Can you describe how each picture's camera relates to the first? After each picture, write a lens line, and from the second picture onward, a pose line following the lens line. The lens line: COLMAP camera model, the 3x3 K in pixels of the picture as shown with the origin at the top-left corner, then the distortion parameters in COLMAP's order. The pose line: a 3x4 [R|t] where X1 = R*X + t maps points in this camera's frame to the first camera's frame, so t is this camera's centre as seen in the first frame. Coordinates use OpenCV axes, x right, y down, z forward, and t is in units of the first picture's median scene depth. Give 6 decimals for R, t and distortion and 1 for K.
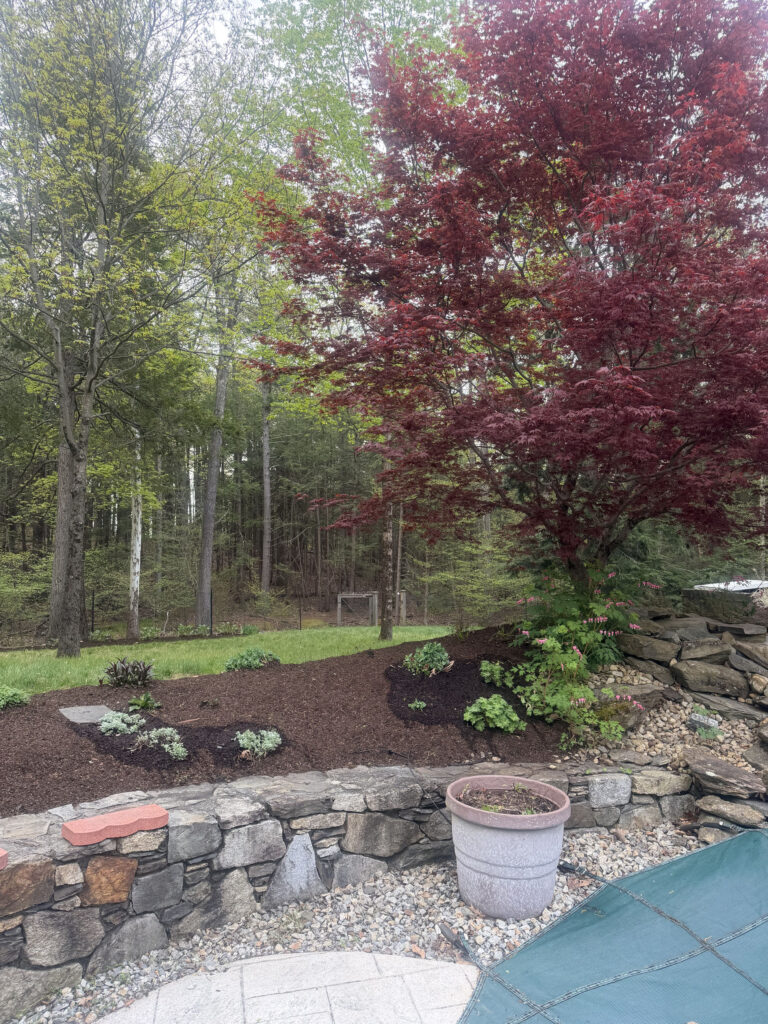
lens RADIAL K [[710.8, 0, 391.2], [0, 710.8, 521.0], [0, 0, 1]] dist [0.099042, -0.148039]
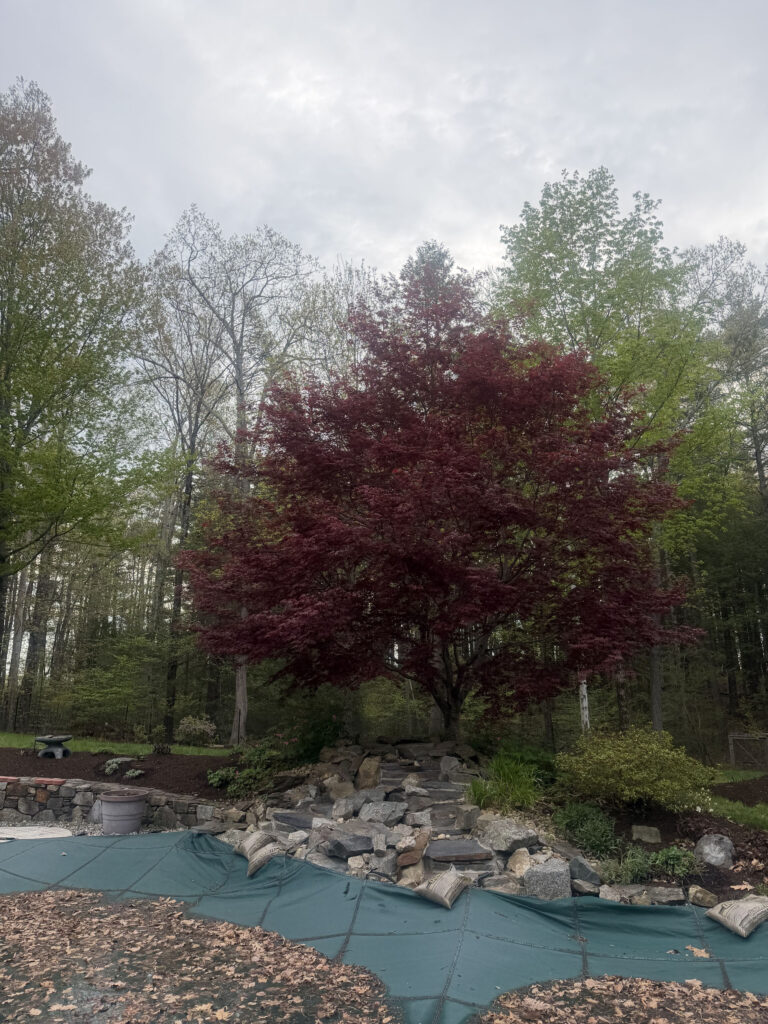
lens RADIAL K [[713.3, 0, 387.9], [0, 713.3, 512.3], [0, 0, 1]] dist [0.059728, -0.071431]
pose [[0.635054, -0.189614, -0.748835, 2.475045], [0.043028, 0.976583, -0.210792, -0.030707], [0.771269, 0.101644, 0.628342, -0.044400]]
